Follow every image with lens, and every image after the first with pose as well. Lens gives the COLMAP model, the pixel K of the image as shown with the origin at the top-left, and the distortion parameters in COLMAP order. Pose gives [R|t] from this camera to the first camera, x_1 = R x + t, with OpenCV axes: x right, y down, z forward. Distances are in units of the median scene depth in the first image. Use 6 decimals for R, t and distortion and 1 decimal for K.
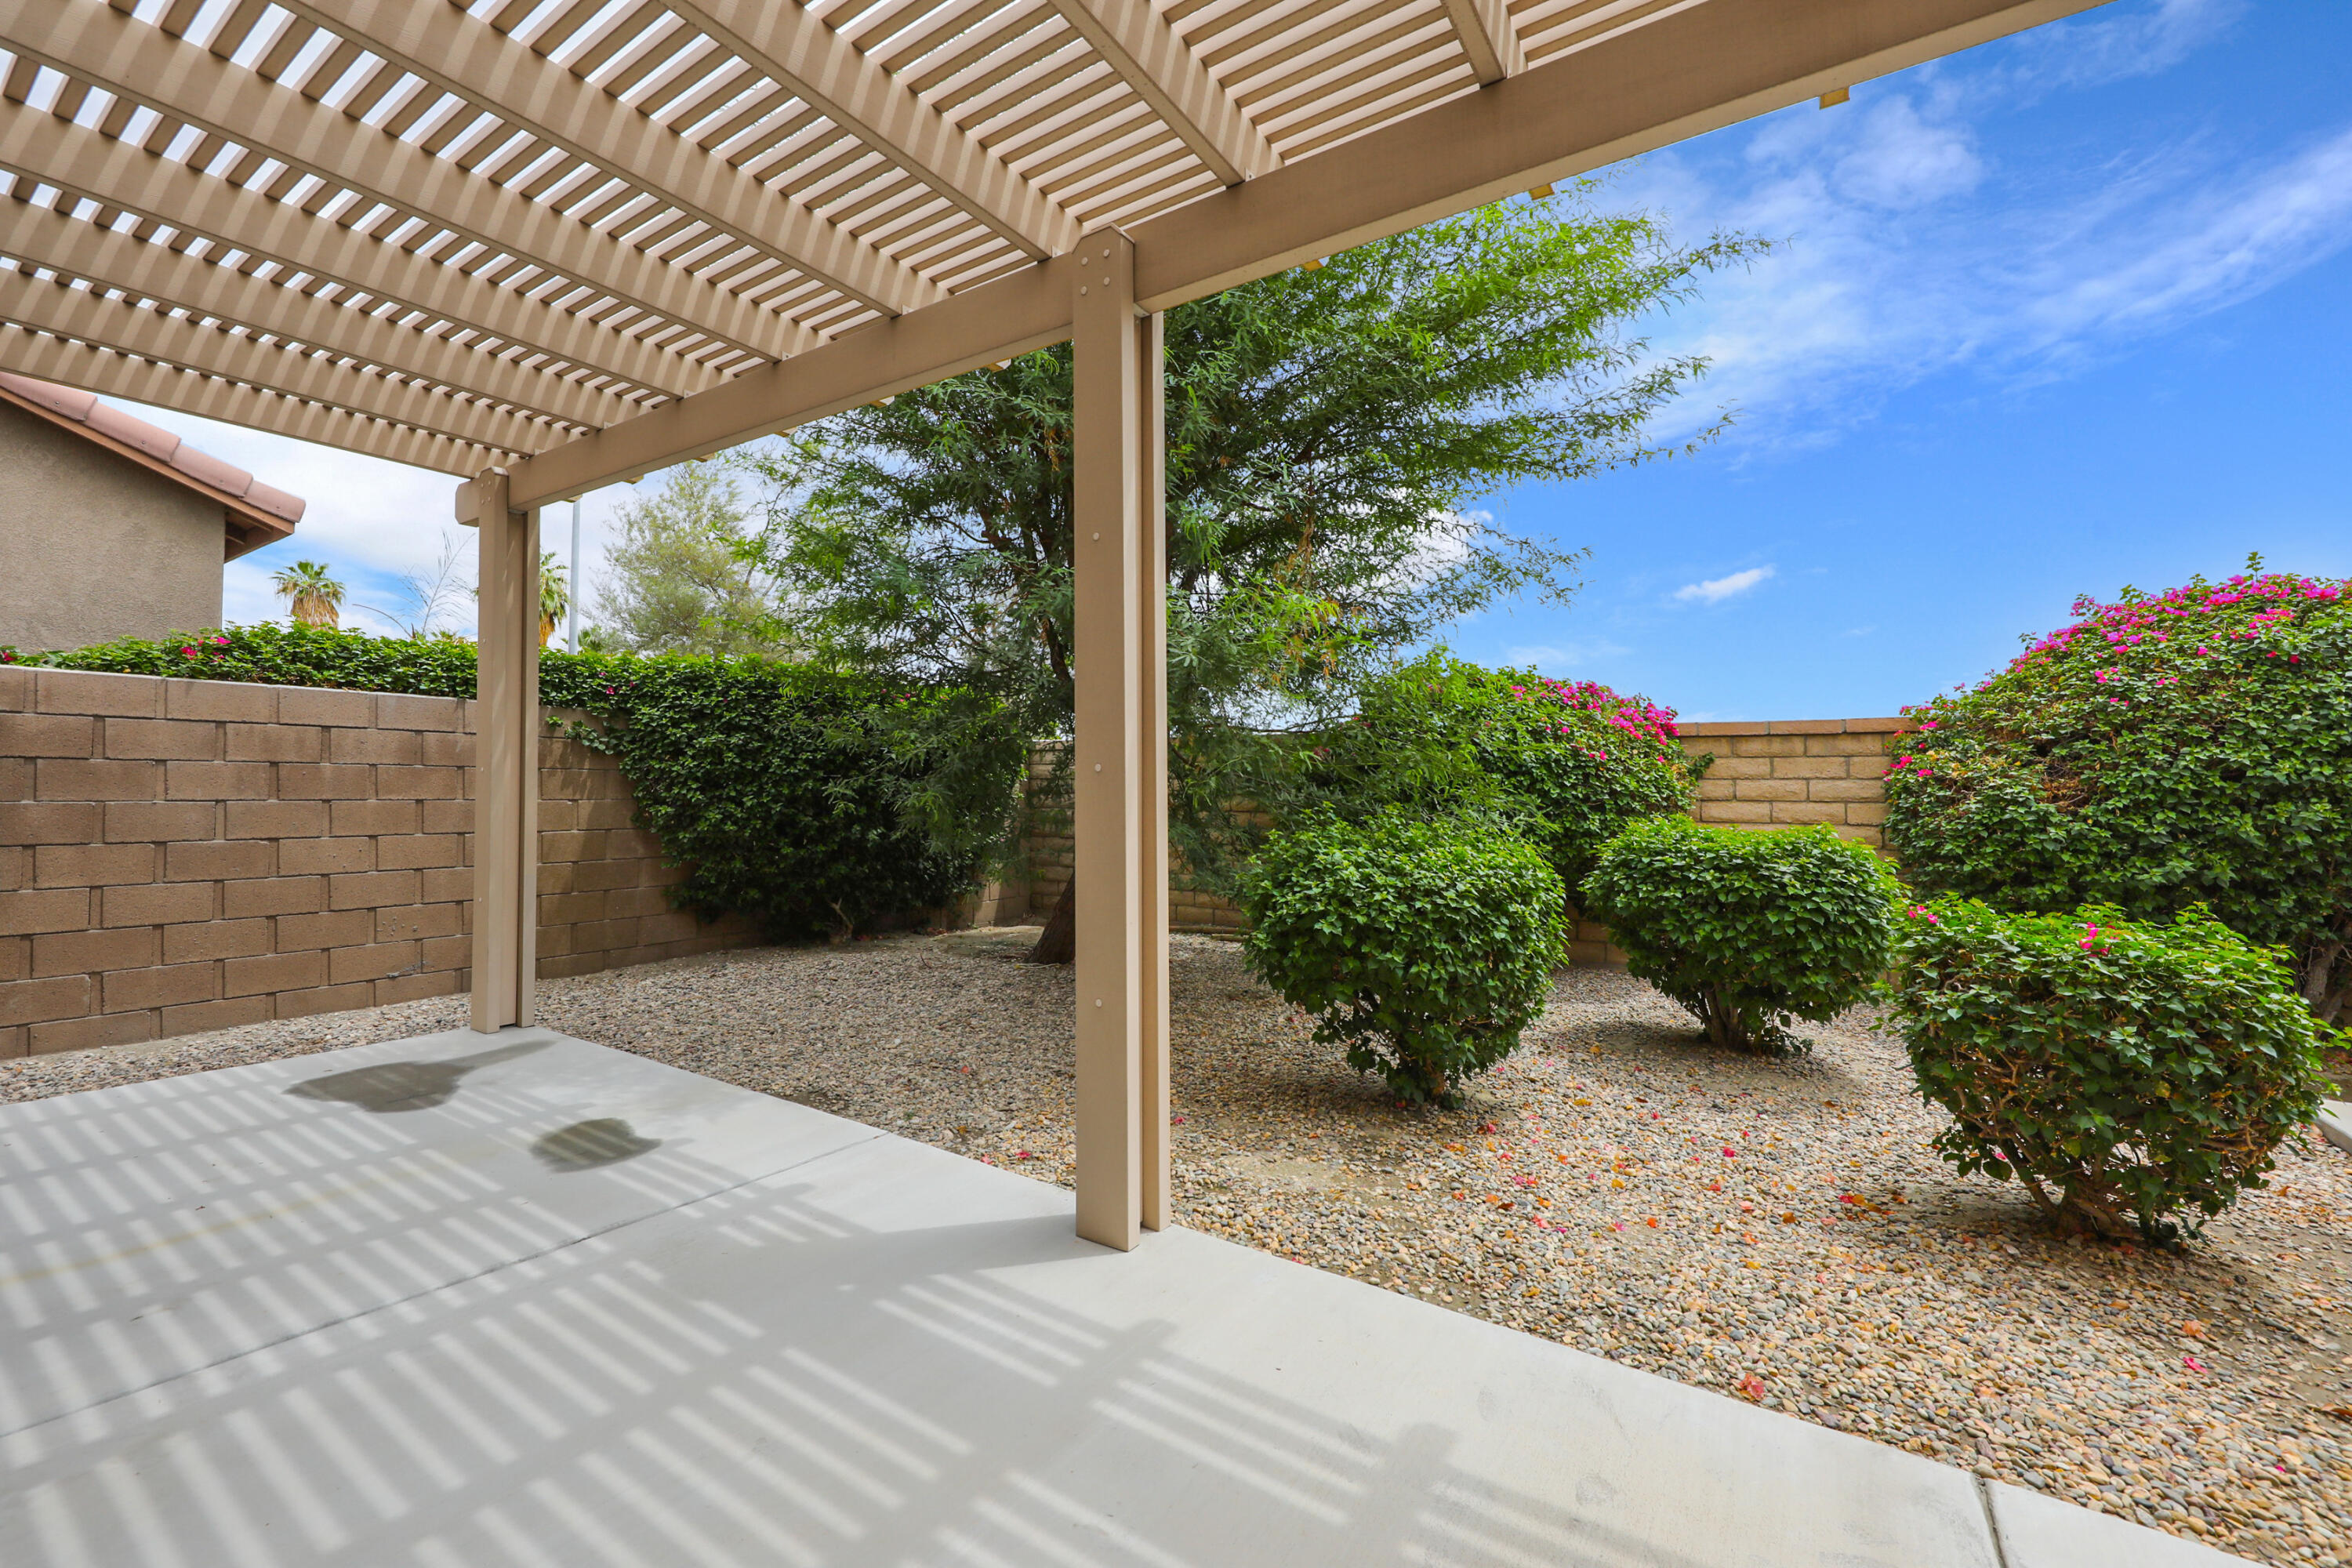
lens RADIAL K [[925.3, 0, 1176.0], [0, 925.3, 784.0], [0, 0, 1]] dist [0.000800, -0.000127]
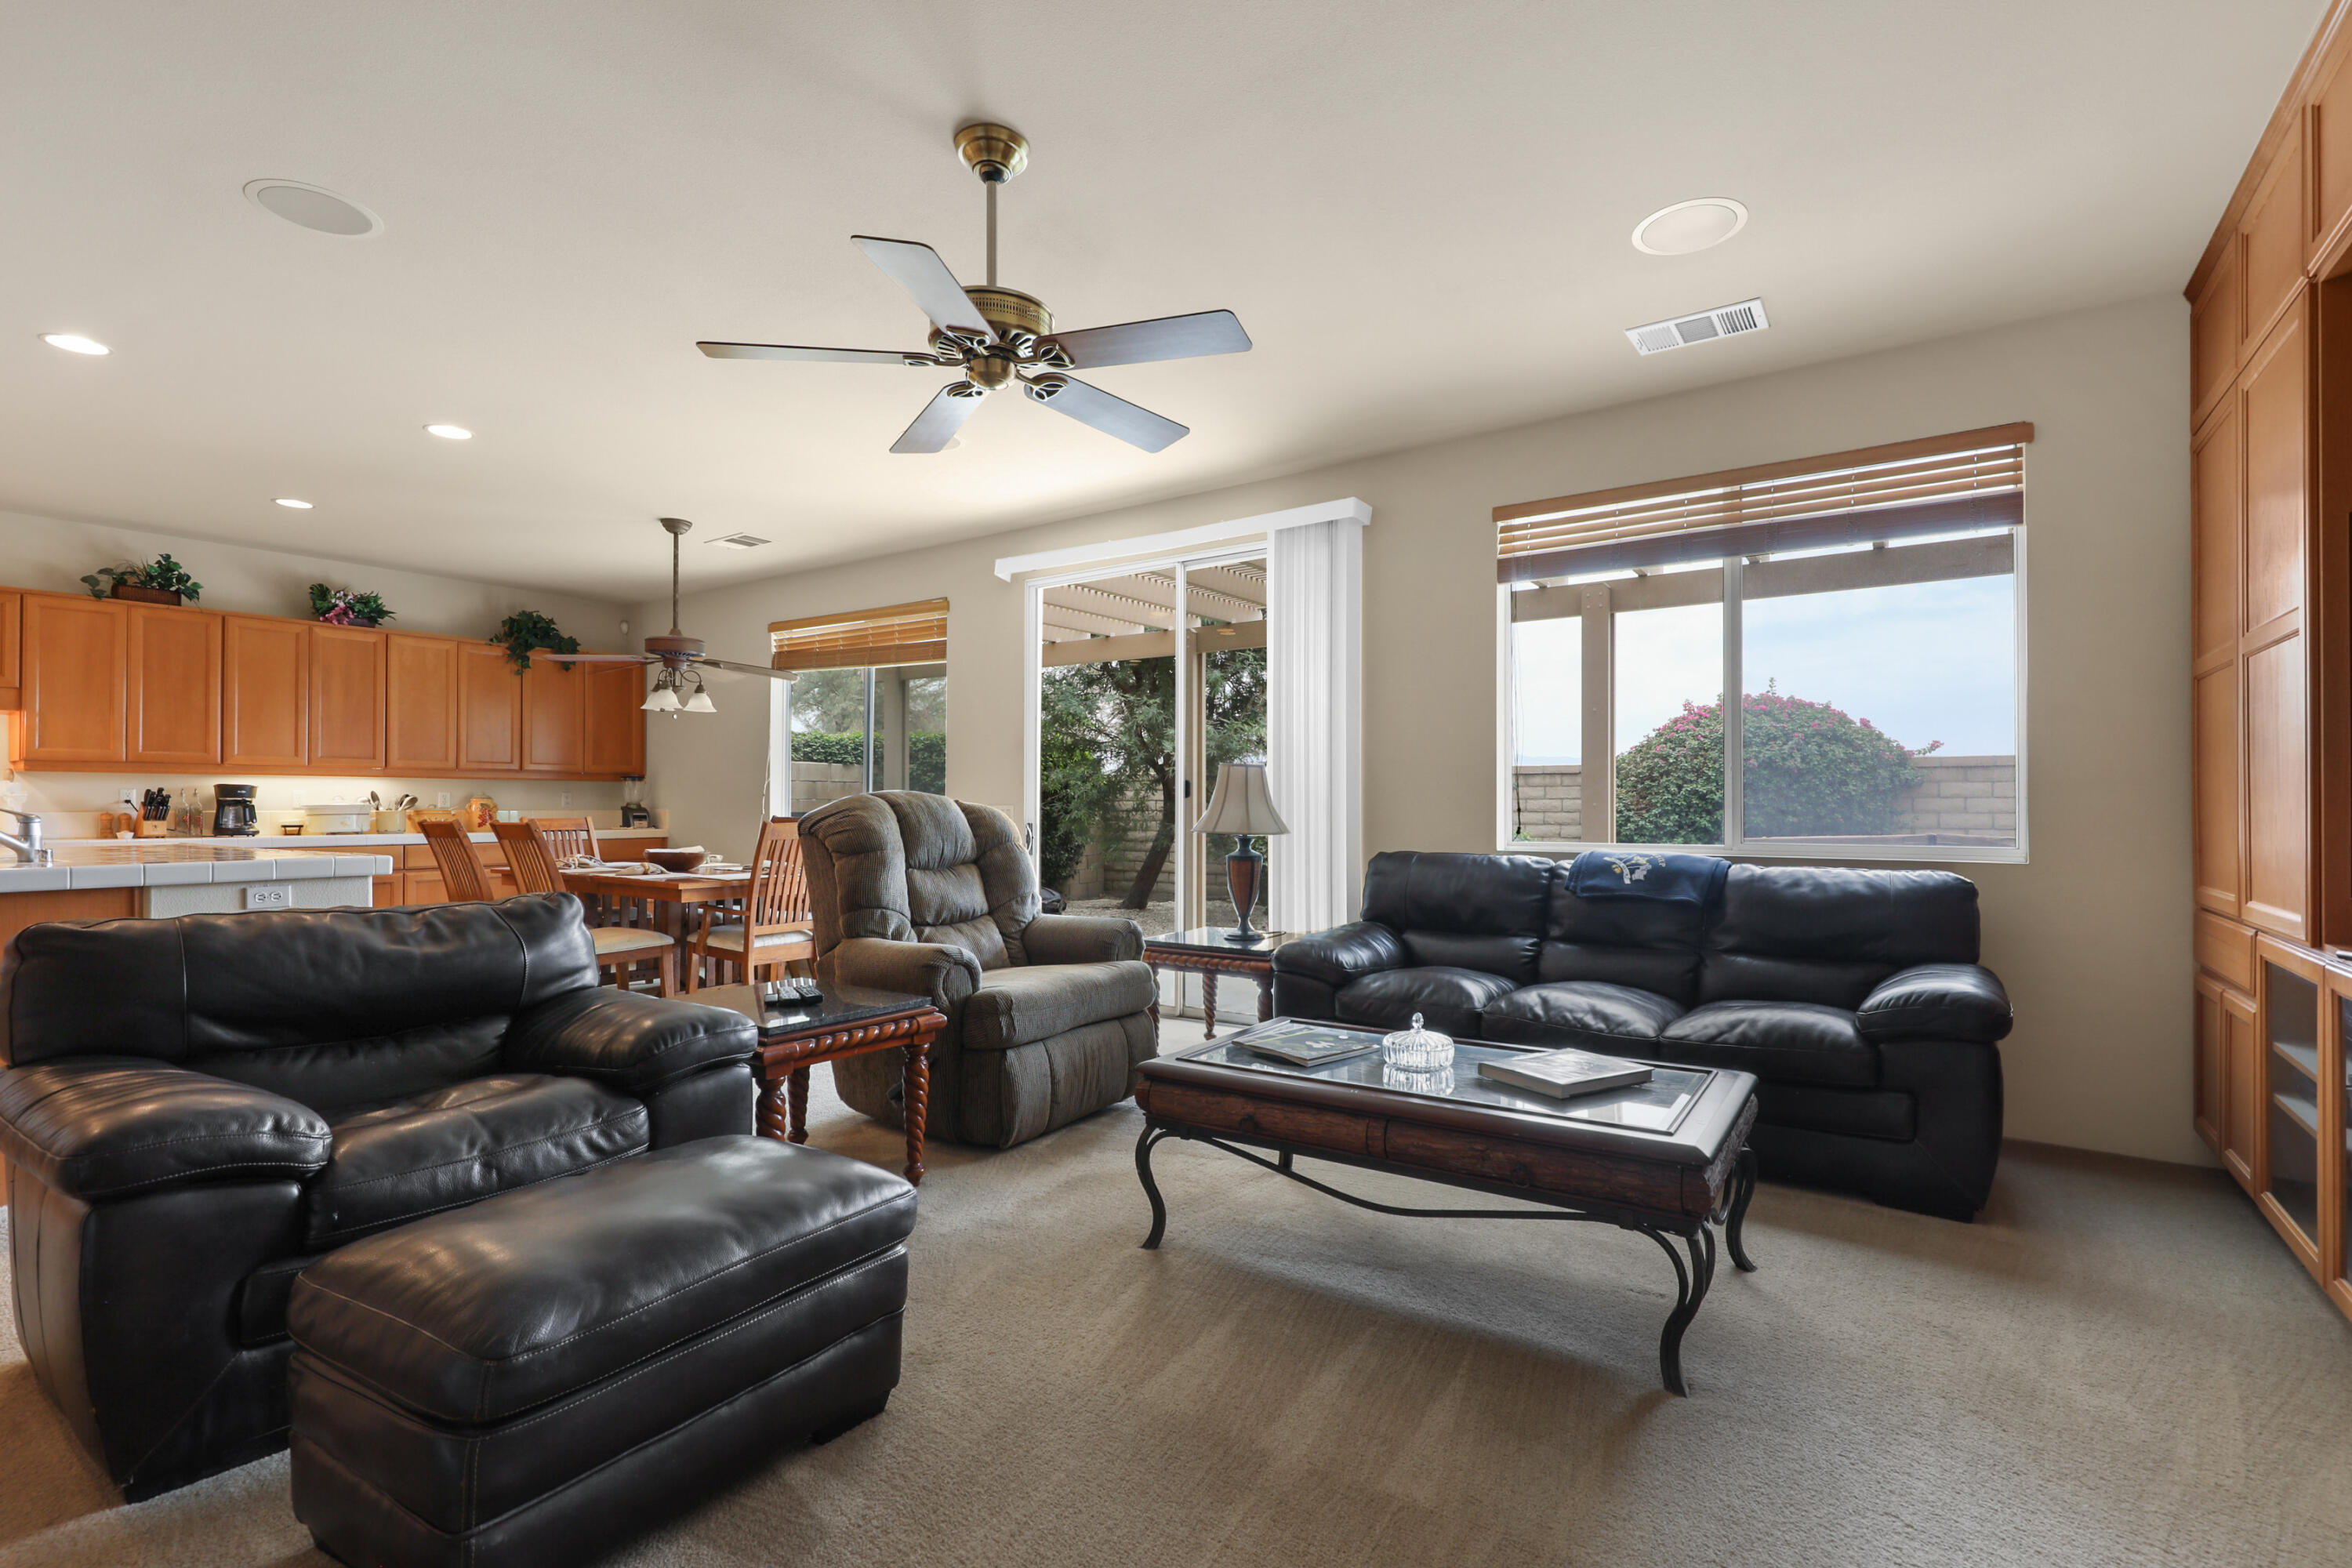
lens RADIAL K [[1048.9, 0, 1176.0], [0, 1048.9, 784.0], [0, 0, 1]] dist [0.022073, 0.000397]
pose [[0.999967, -0.008103, -0.000140, -0.068554], [0.008100, 0.999832, -0.016433, -0.010178], [0.000274, 0.016432, 0.999865, -1.453322]]
